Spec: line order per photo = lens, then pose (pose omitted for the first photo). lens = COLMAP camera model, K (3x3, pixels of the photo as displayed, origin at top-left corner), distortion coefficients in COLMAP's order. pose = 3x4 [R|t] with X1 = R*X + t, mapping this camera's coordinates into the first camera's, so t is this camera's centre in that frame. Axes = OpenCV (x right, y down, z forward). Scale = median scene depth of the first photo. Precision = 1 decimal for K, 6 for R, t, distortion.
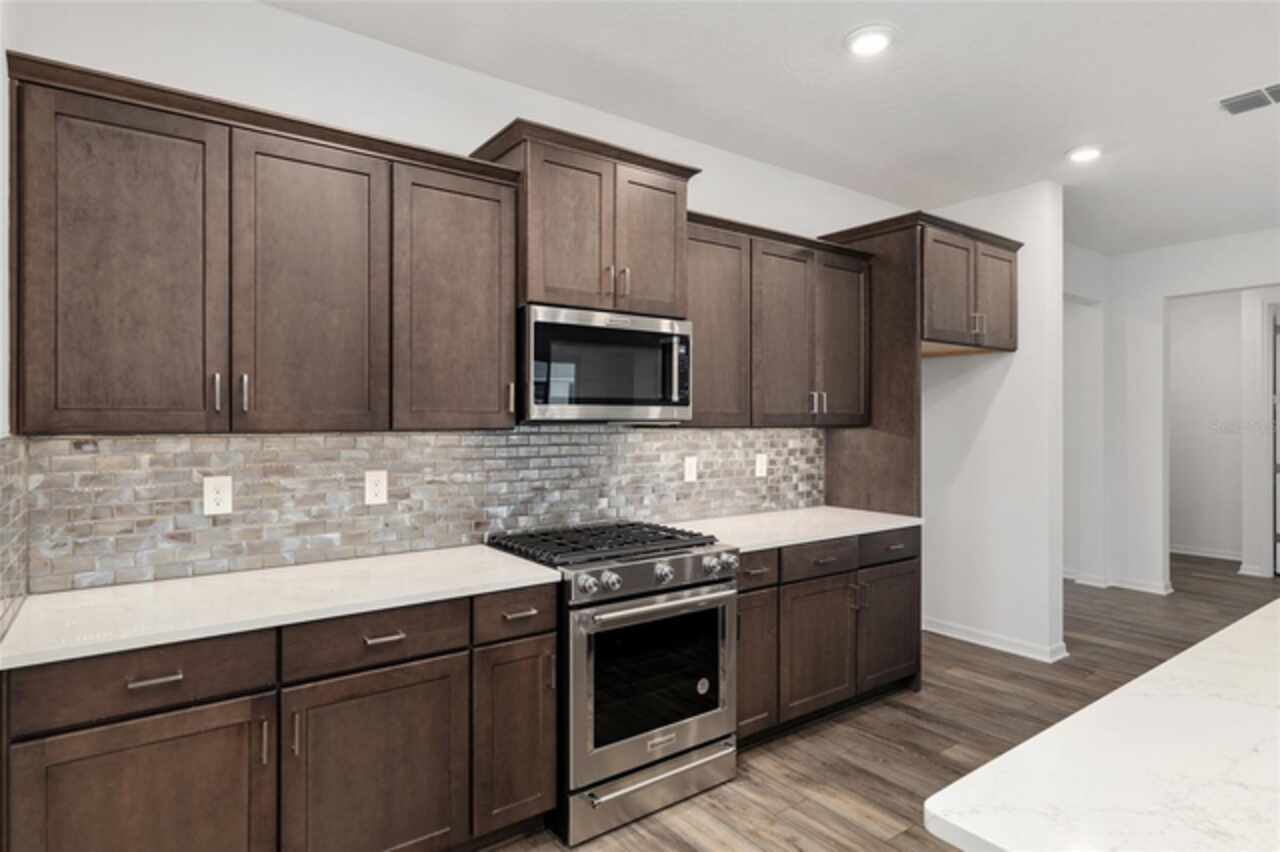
lens RADIAL K [[699.0, 0, 649.1], [0, 699.0, 422.2], [0, 0, 1]] dist [0.007142, -0.001377]
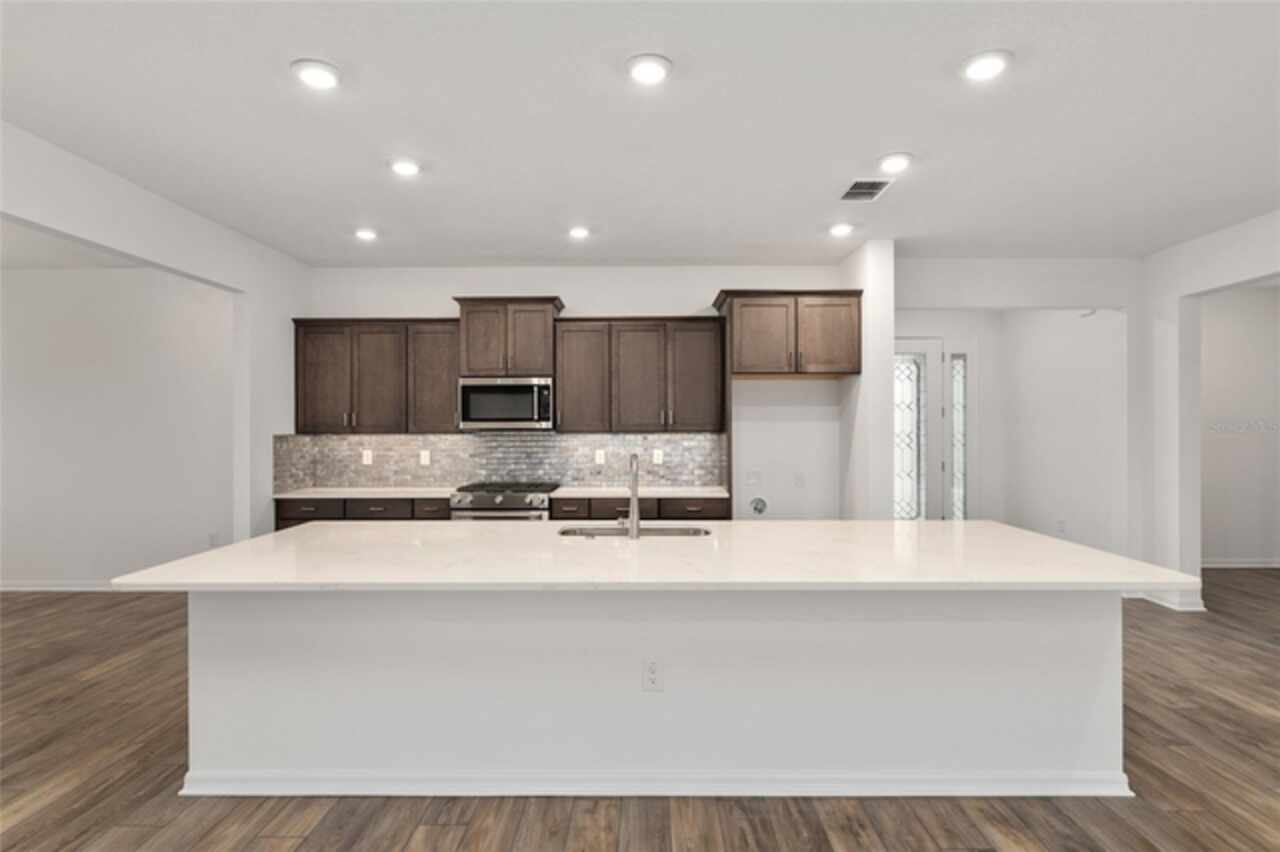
lens RADIAL K [[664.7, 0, 648.7], [0, 664.7, 424.2], [0, 0, 1]] dist [-0.003633, 0.001959]
pose [[0.802794, -0.008438, -0.596197, 1.276747], [0.001535, 0.999926, -0.012084, 0.007223], [0.596255, 0.008786, 0.802747, -0.285469]]
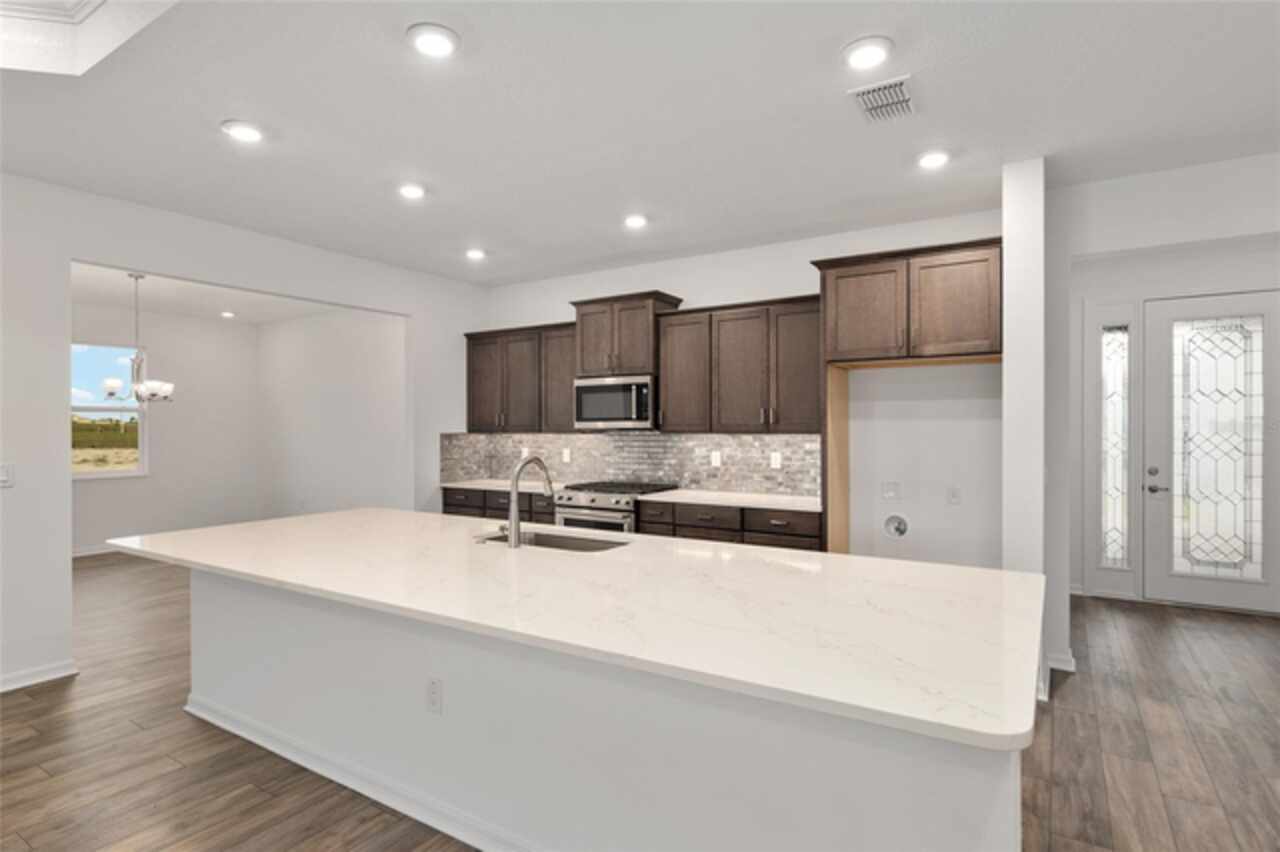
lens RADIAL K [[664.7, 0, 647.5], [0, 664.7, 428.2], [0, 0, 1]] dist [-0.003633, 0.001959]
pose [[0.369406, -0.002145, -0.929266, 1.585407], [-0.002842, 0.999990, -0.003437, 0.002880], [0.929264, 0.003910, 0.369397, 0.324119]]
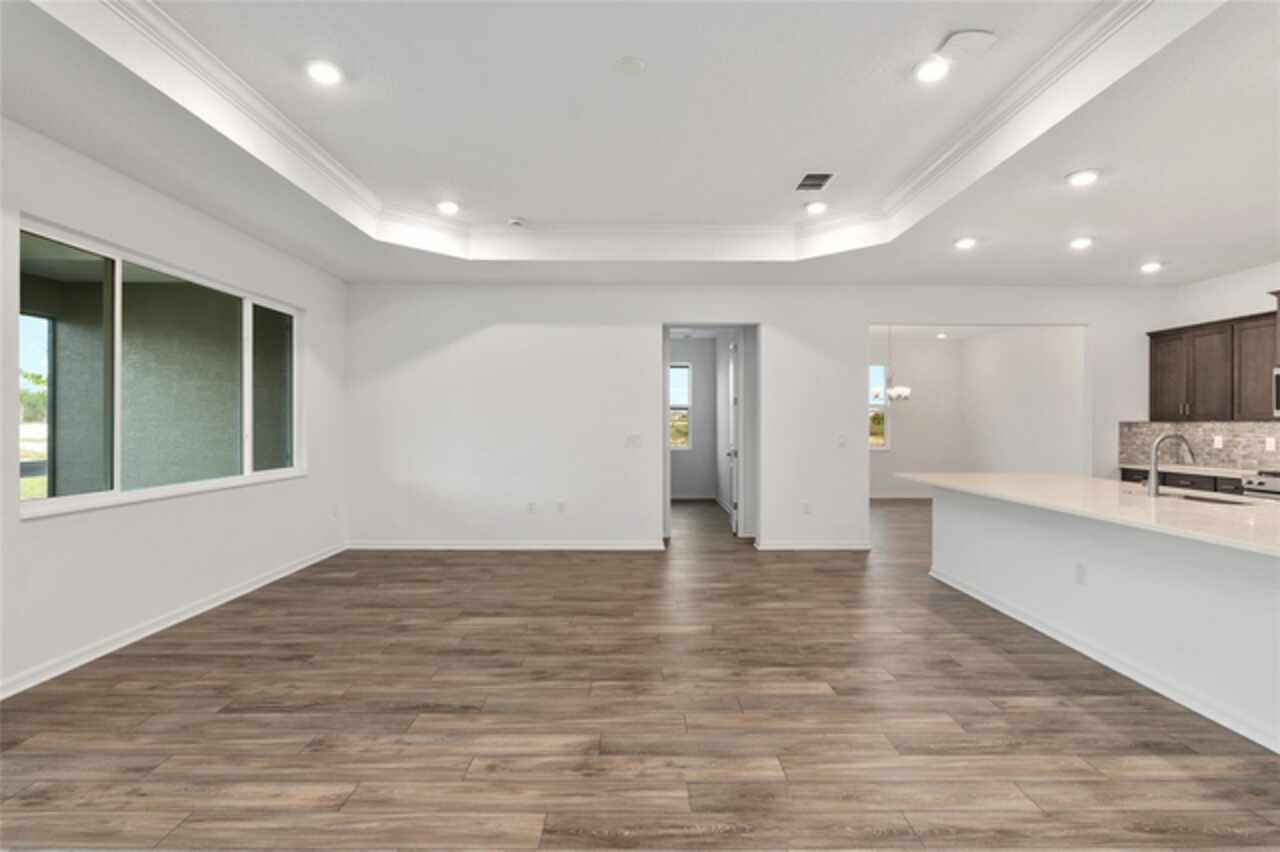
lens RADIAL K [[616.9, 0, 635.7], [0, 616.9, 421.3], [0, 0, 1]] dist [-0.004303, -0.000175]
pose [[-0.588756, -0.005048, -0.808295, 2.224309], [-0.010228, 0.999947, 0.001205, 0.026626], [0.808246, 0.008977, -0.588777, 0.381661]]
